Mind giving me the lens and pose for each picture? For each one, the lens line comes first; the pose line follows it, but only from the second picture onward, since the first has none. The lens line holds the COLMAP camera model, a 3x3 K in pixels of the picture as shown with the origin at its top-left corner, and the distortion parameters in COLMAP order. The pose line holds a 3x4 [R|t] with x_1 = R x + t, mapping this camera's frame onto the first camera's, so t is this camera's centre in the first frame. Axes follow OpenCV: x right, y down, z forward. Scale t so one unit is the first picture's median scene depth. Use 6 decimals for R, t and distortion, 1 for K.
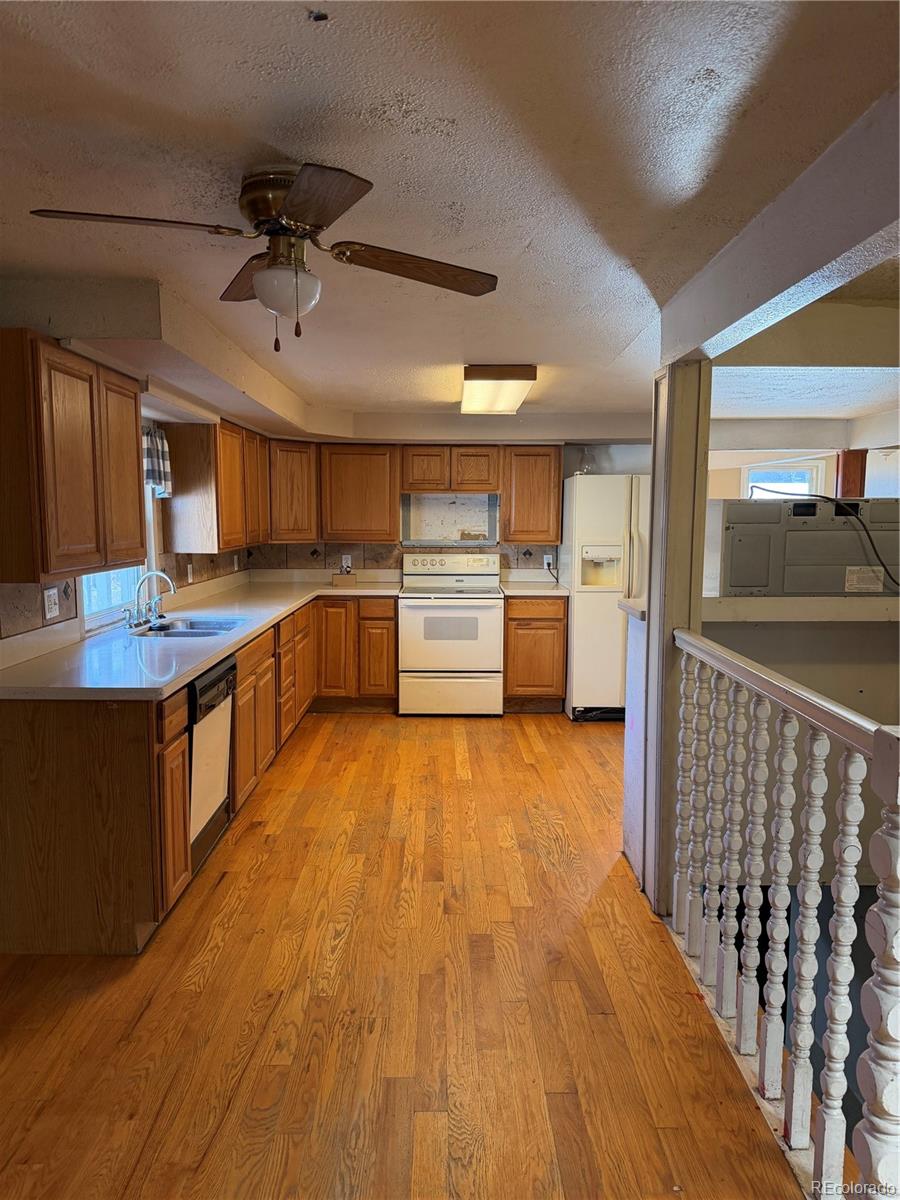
lens RADIAL K [[850.7, 0, 445.4], [0, 850.7, 600.6], [0, 0, 1]] dist [0.045593, -0.003847]
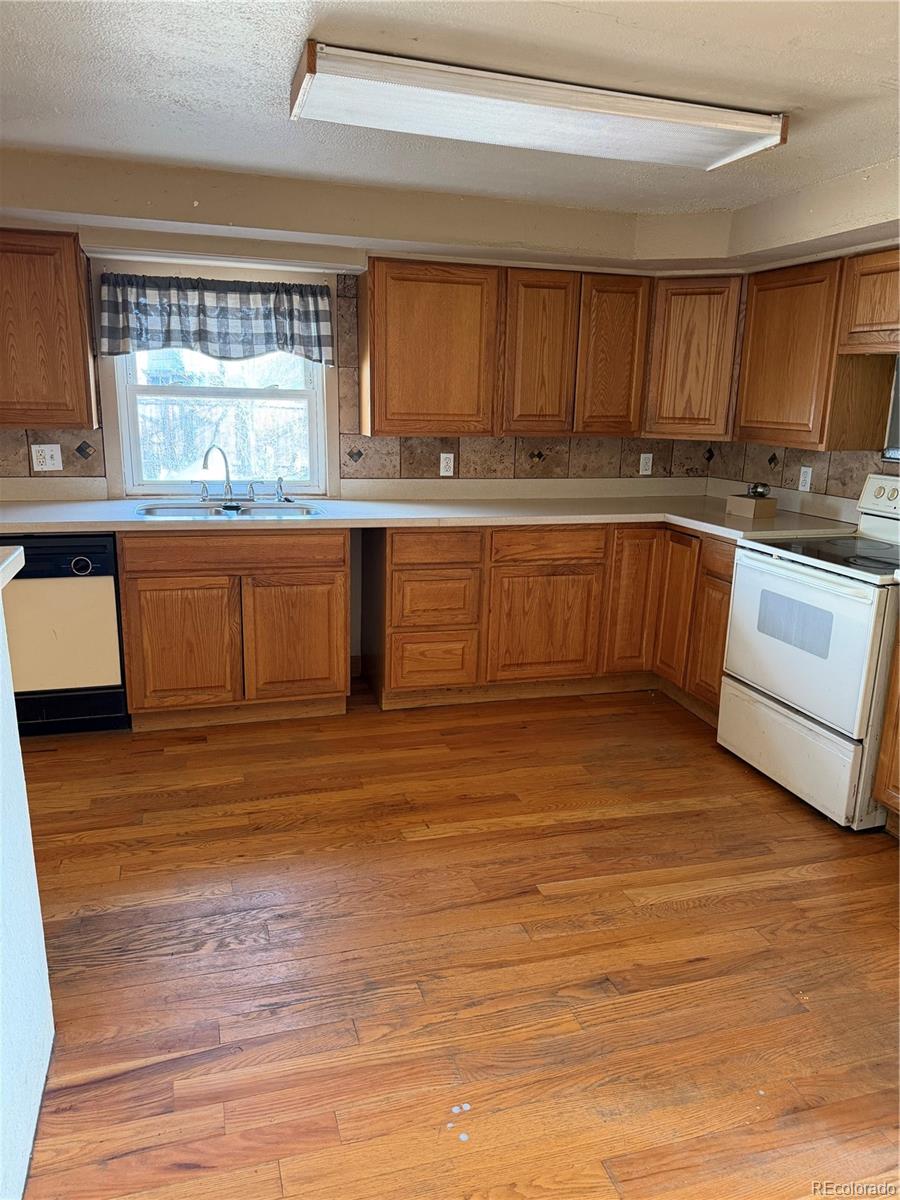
lens RADIAL K [[850.7, 0, 445.5], [0, 850.7, 601.2], [0, 0, 1]] dist [0.045593, -0.003847]
pose [[0.275587, 0.231109, -0.933081, 0.540225], [-0.122526, 0.971197, 0.204362, -0.075642], [0.953435, 0.058008, 0.295966, 0.817635]]
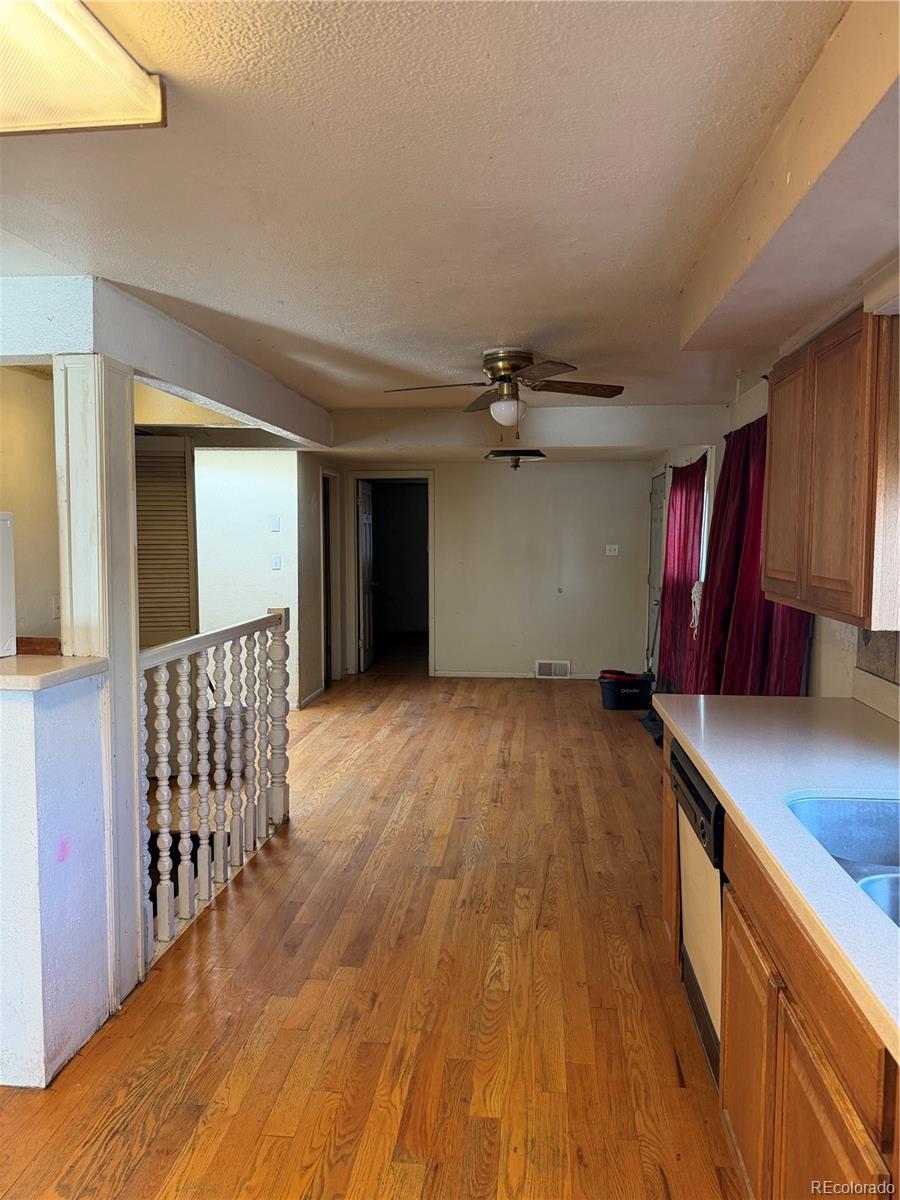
lens RADIAL K [[850.7, 0, 450.0], [0, 850.7, 598.9], [0, 0, 1]] dist [0.045593, -0.003847]
pose [[-0.993688, -0.011815, 0.111556, -0.108861], [0.009811, 0.981475, 0.191341, -0.126320], [-0.111750, 0.191227, -0.975164, 1.155388]]
